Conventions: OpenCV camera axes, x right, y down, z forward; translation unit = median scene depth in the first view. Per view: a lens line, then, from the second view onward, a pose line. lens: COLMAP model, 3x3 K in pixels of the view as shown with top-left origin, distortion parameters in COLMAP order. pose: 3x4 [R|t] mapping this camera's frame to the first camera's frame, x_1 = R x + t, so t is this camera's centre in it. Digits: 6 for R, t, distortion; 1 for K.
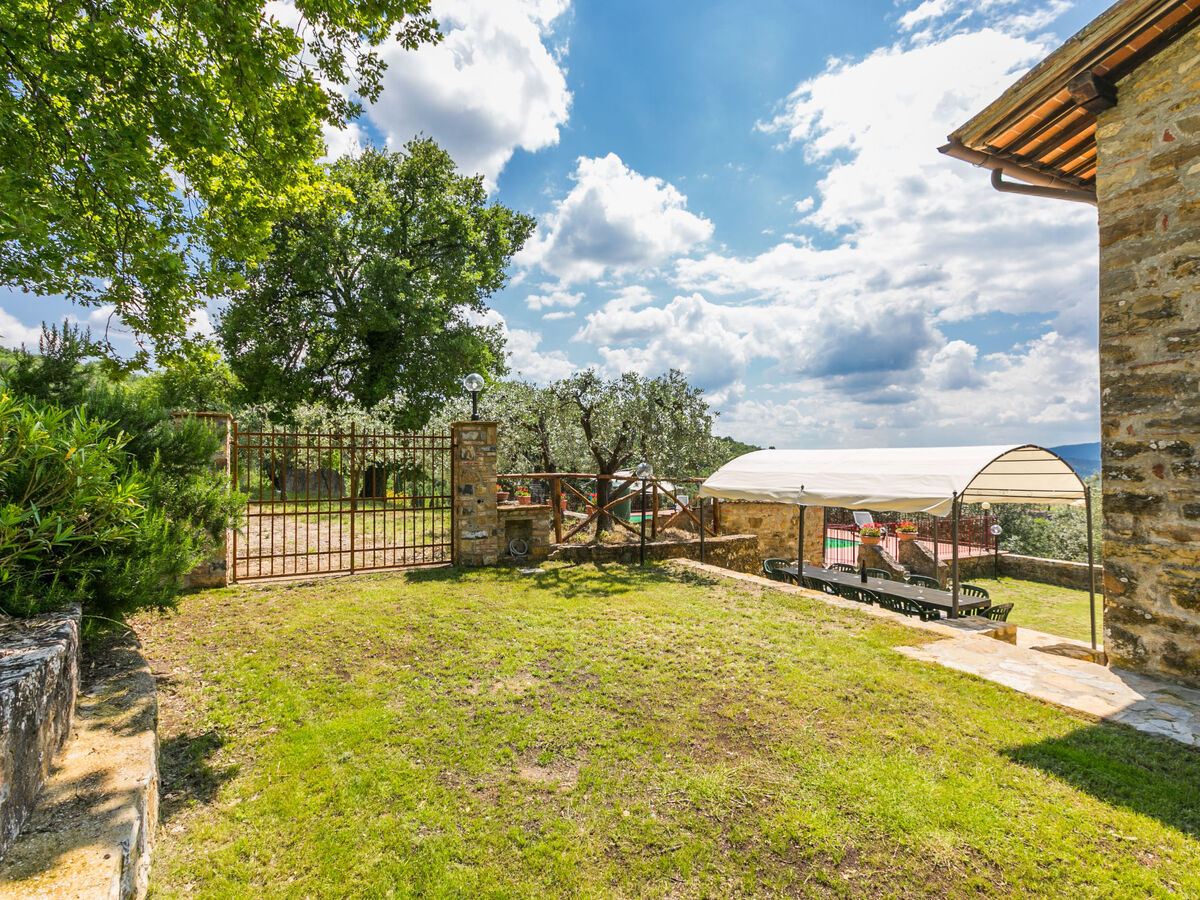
lens RADIAL K [[609.3, 0, 600.0], [0, 609.3, 449.3], [0, 0, 1]] dist [0.013597, -0.006714]
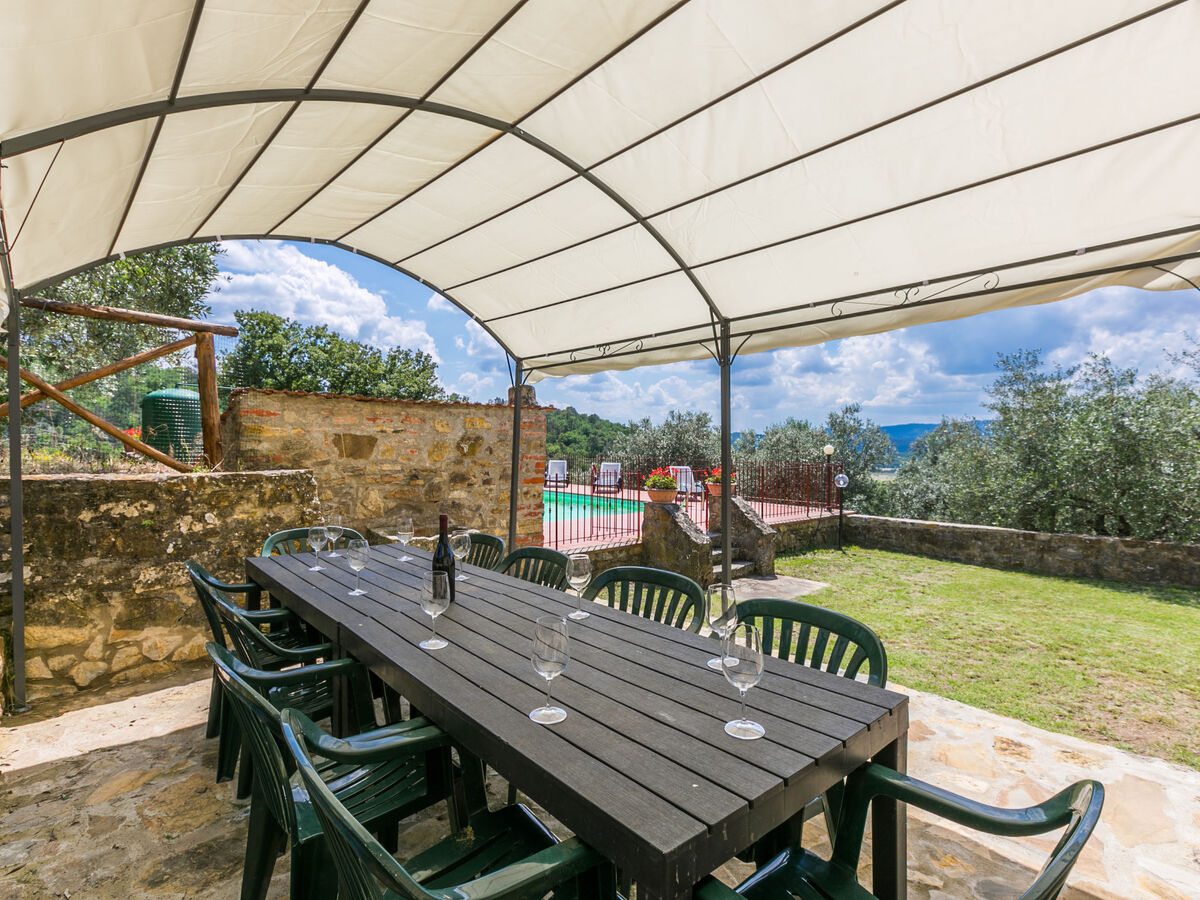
lens RADIAL K [[609.3, 0, 600.4], [0, 609.3, 450.8], [0, 0, 1]] dist [0.013597, -0.006714]
pose [[0.977208, -0.004646, 0.212231, 0.227880], [-0.003037, 0.999352, 0.035860, 0.074036], [-0.212260, -0.035688, 0.976561, 0.376426]]
